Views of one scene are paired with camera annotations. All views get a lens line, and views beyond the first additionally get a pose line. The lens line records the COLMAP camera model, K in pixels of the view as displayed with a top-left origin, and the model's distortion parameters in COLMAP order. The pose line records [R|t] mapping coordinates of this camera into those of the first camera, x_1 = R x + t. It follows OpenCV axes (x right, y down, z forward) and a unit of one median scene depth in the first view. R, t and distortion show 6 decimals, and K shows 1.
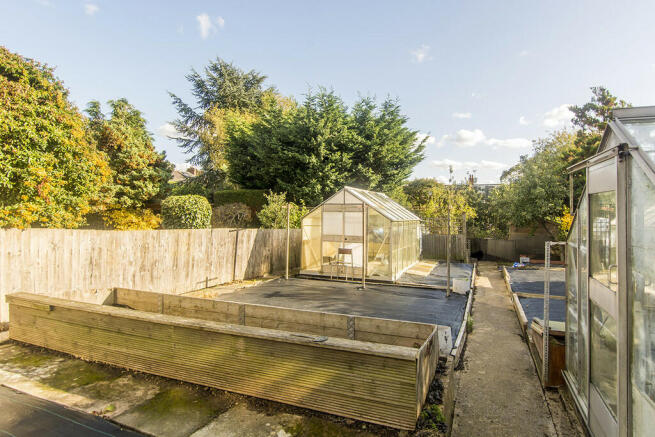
lens RADIAL K [[353.9, 0, 356.1], [0, 353.9, 197.4], [0, 0, 1]] dist [0.013374, -0.000194]
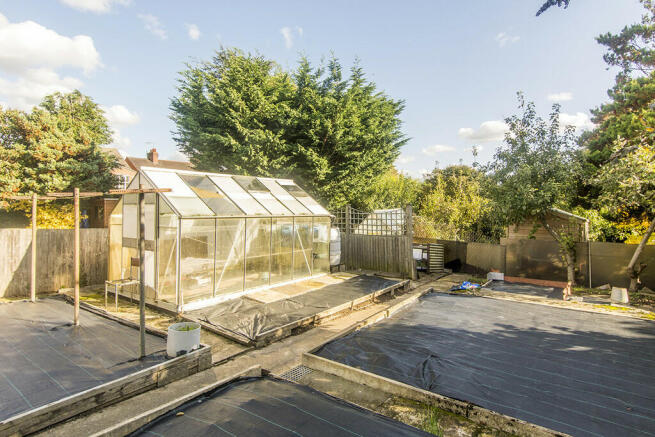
lens RADIAL K [[353.9, 0, 356.1], [0, 353.9, 197.4], [0, 0, 1]] dist [0.013374, -0.000194]
pose [[0.971248, -0.019218, -0.237291, 0.330309], [0.020387, 0.999789, 0.002473, 0.023909], [0.237194, -0.007240, 0.971435, 0.277520]]
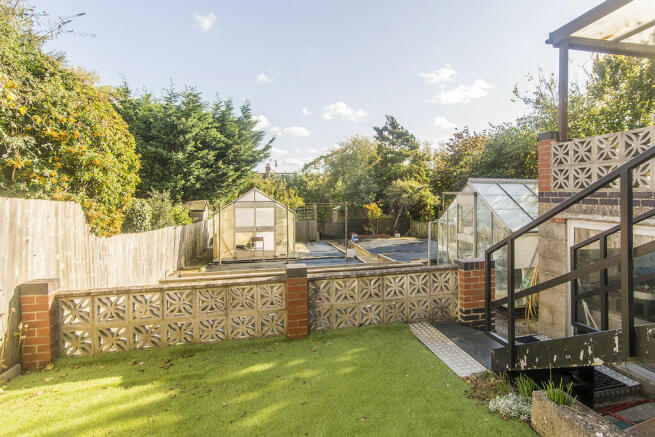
lens RADIAL K [[353.9, 0, 356.1], [0, 353.9, 197.4], [0, 0, 1]] dist [0.013374, -0.000194]
pose [[0.818962, -0.018722, 0.573542, -0.286003], [-0.004593, 0.999222, 0.039176, -0.028195], [-0.573829, -0.034718, 0.818239, -0.135024]]
